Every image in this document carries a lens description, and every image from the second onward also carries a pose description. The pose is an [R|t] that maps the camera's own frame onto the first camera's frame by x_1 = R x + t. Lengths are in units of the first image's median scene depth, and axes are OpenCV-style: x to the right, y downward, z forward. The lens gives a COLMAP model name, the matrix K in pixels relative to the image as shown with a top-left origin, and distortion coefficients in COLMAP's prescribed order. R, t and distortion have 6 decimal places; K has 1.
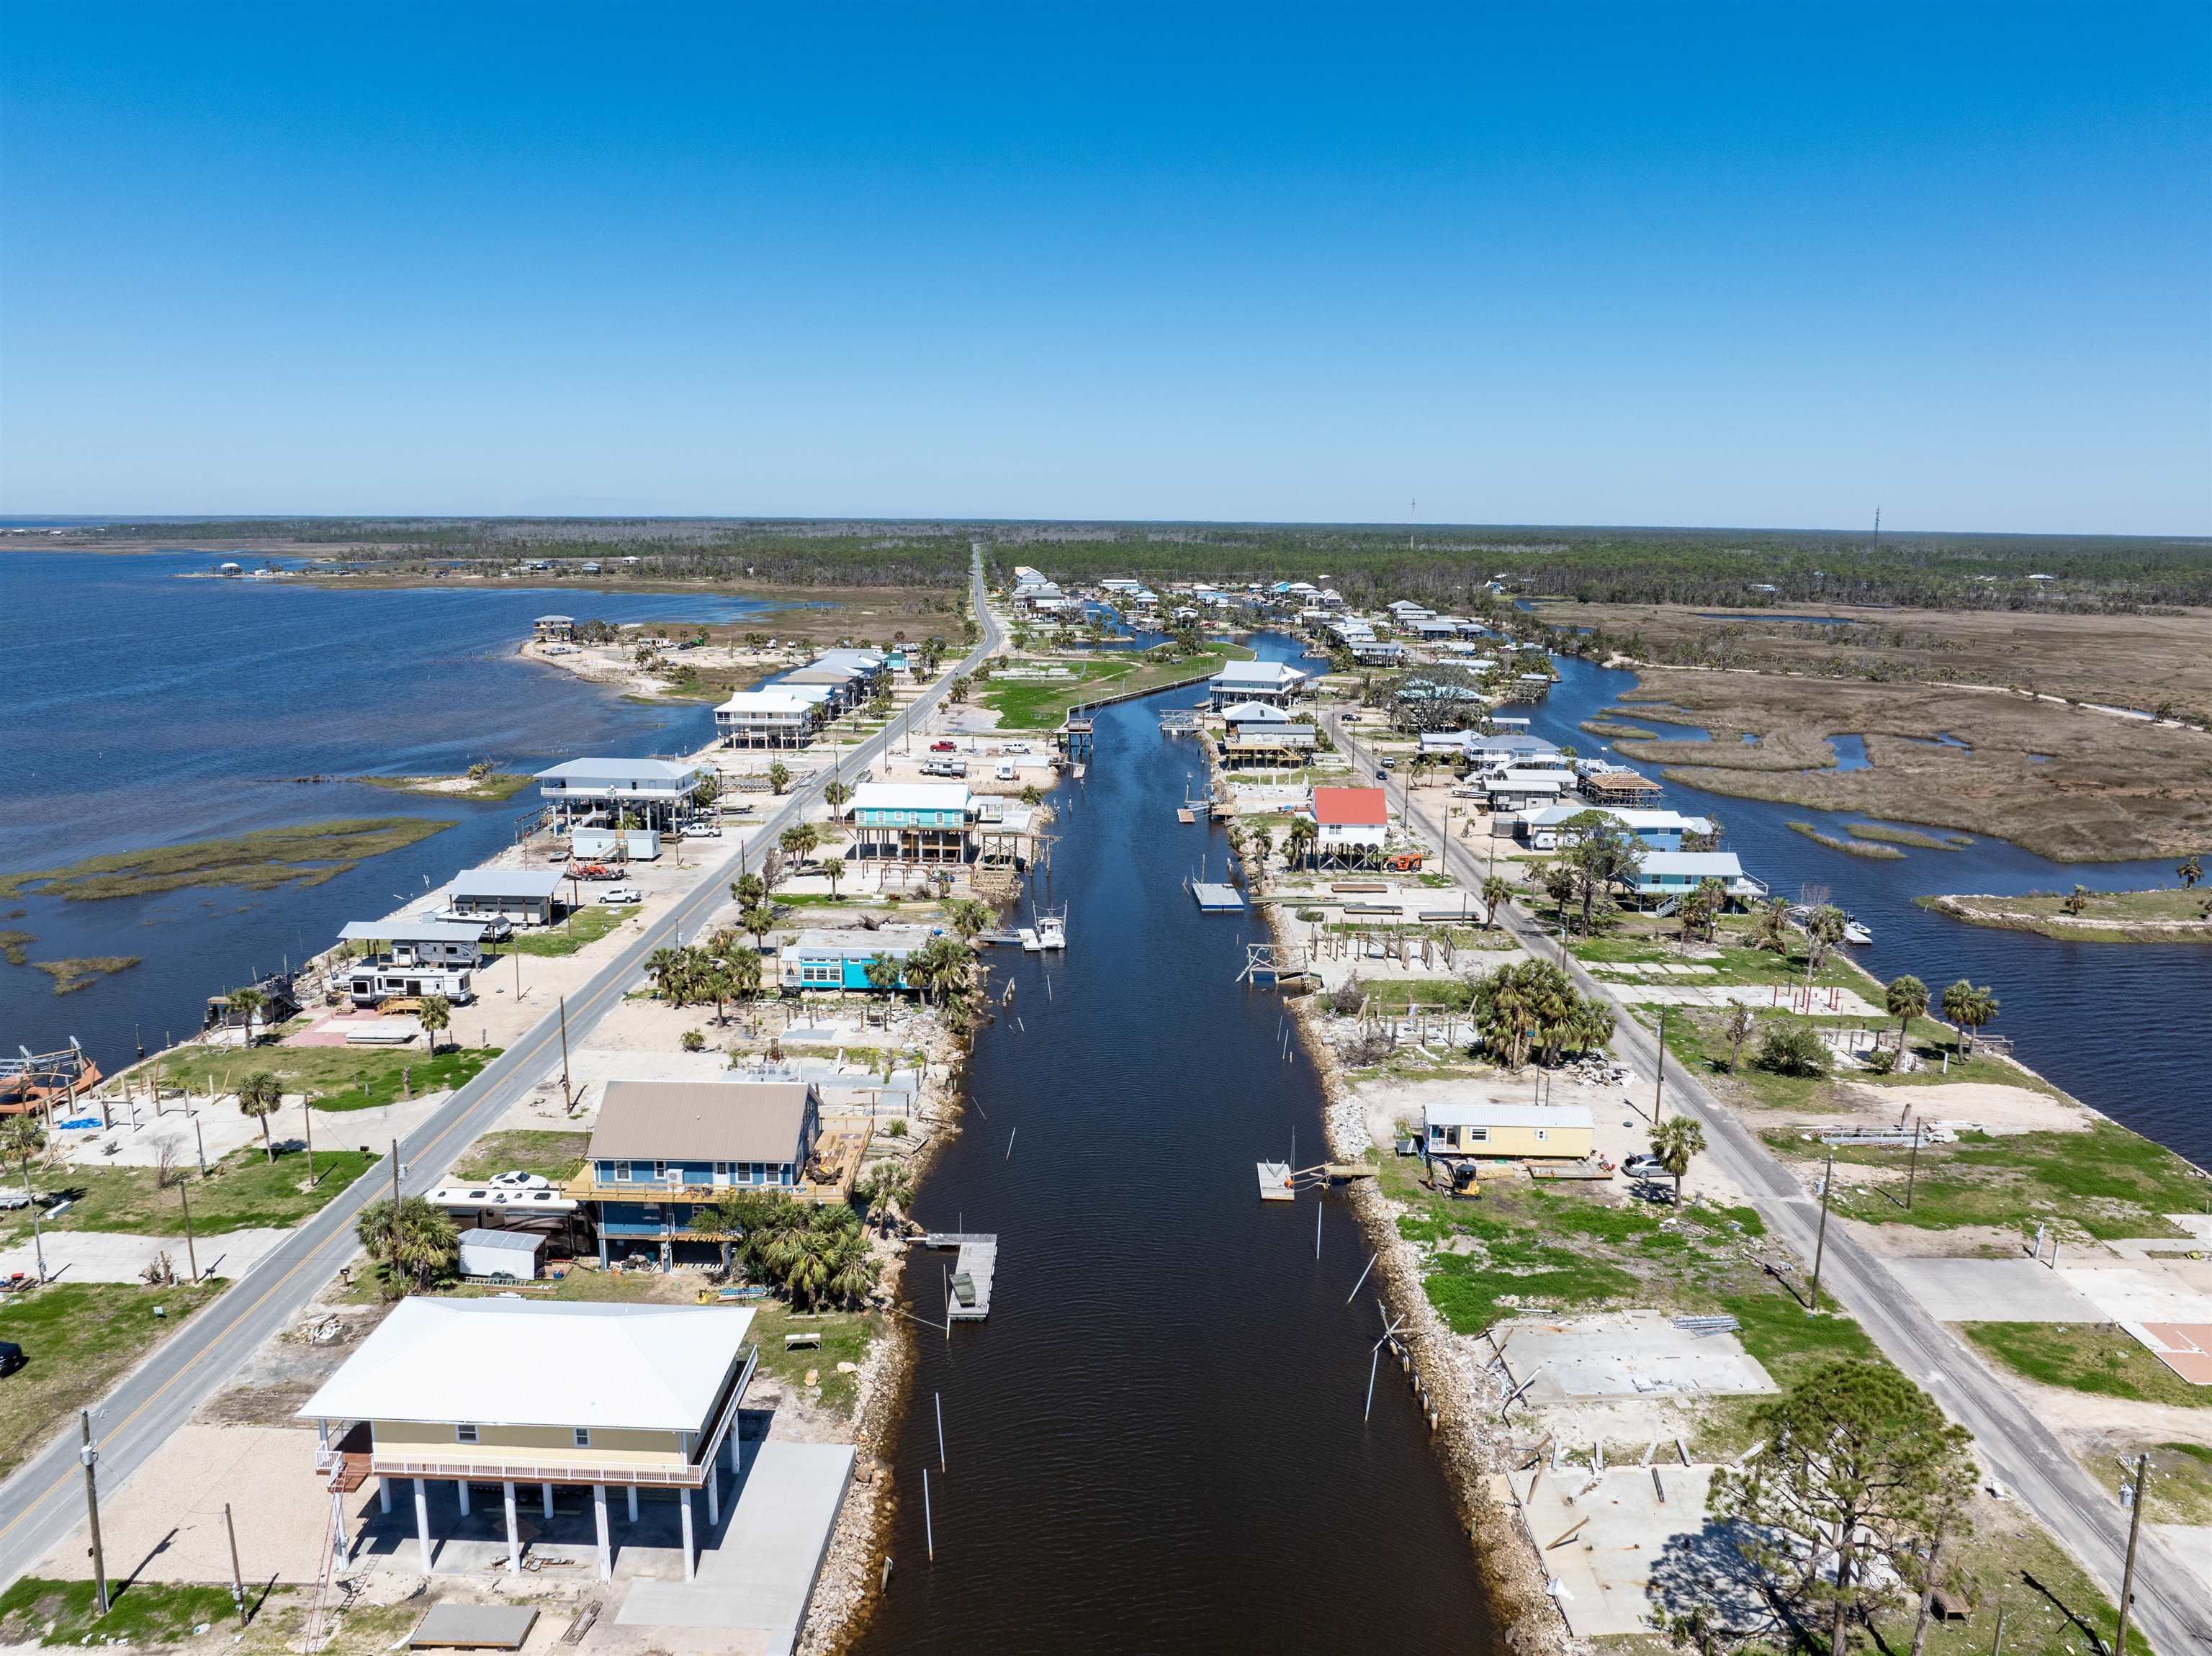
lens RADIAL K [[1542.9, 0, 1106.0], [0, 1542.9, 828.0], [0, 0, 1]] dist [-0.035856, 0.004986]
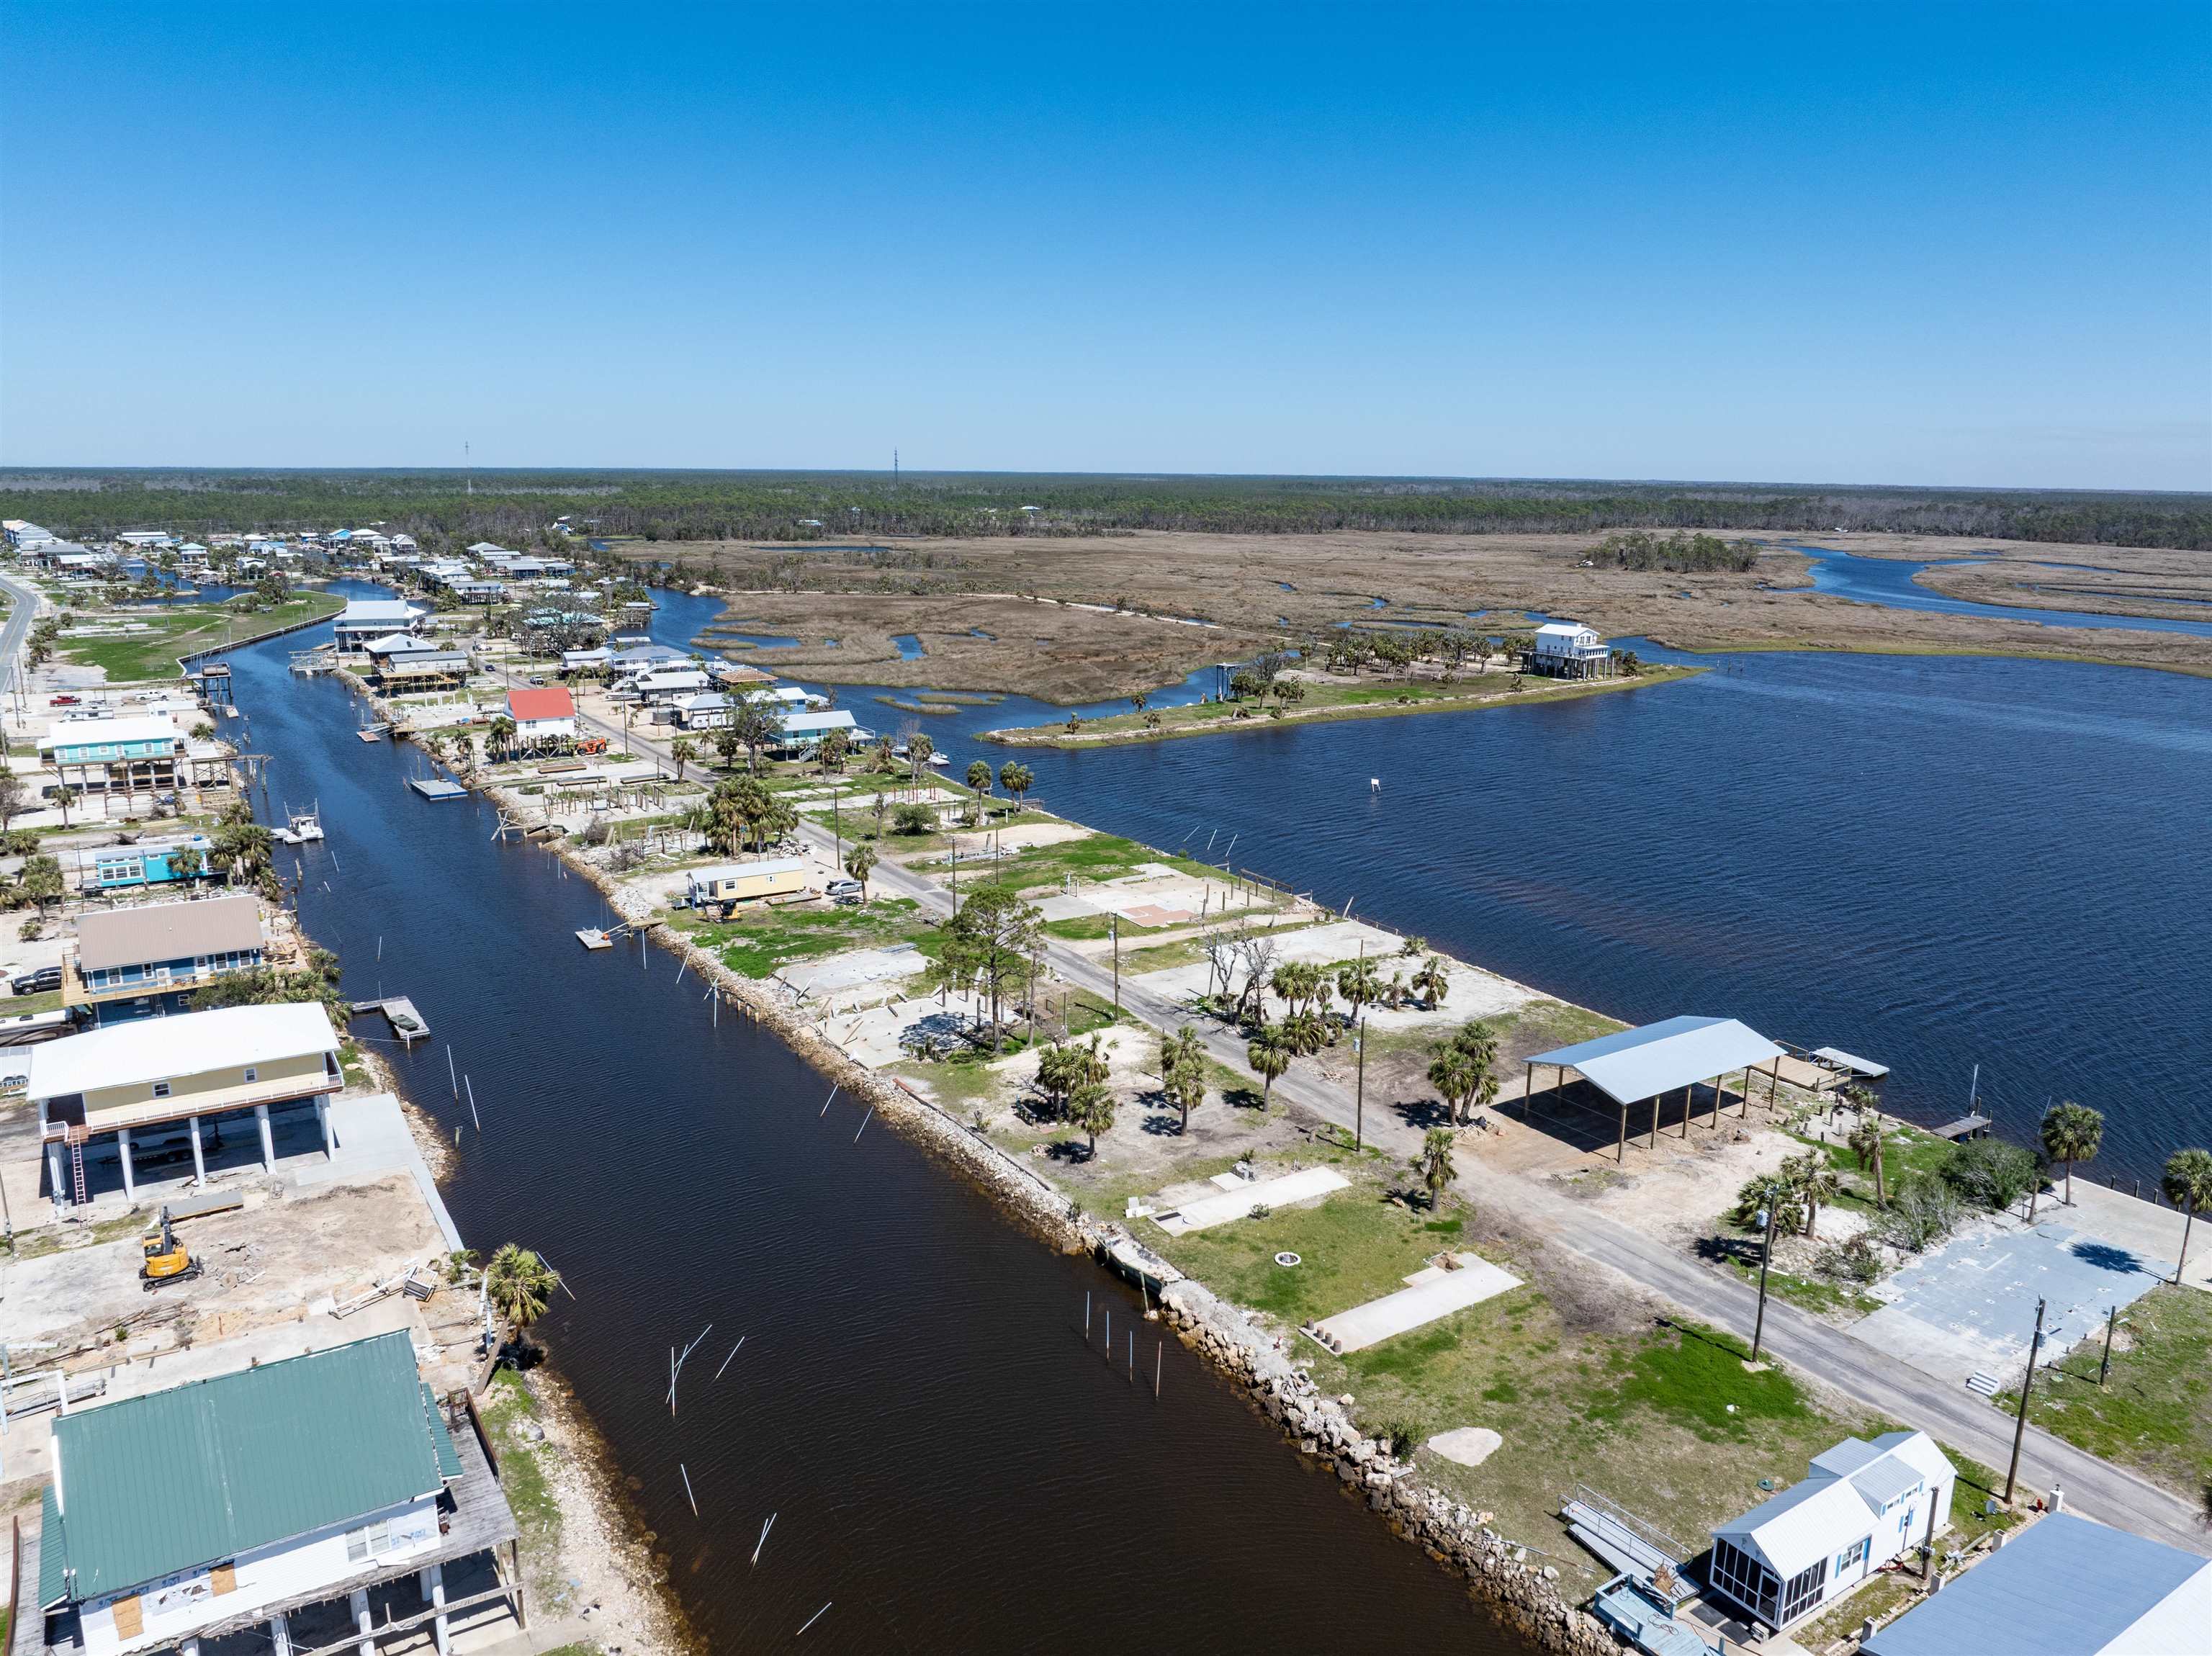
lens RADIAL K [[1546.8, 0, 1106.0], [0, 1546.8, 828.0], [0, 0, 1]] dist [-0.081260, 0.038950]
pose [[0.829435, -0.122674, 0.544967, -0.107674], [0.102482, 0.992447, 0.067426, 0.036828], [-0.549122, -0.000077, 0.835742, -0.176793]]
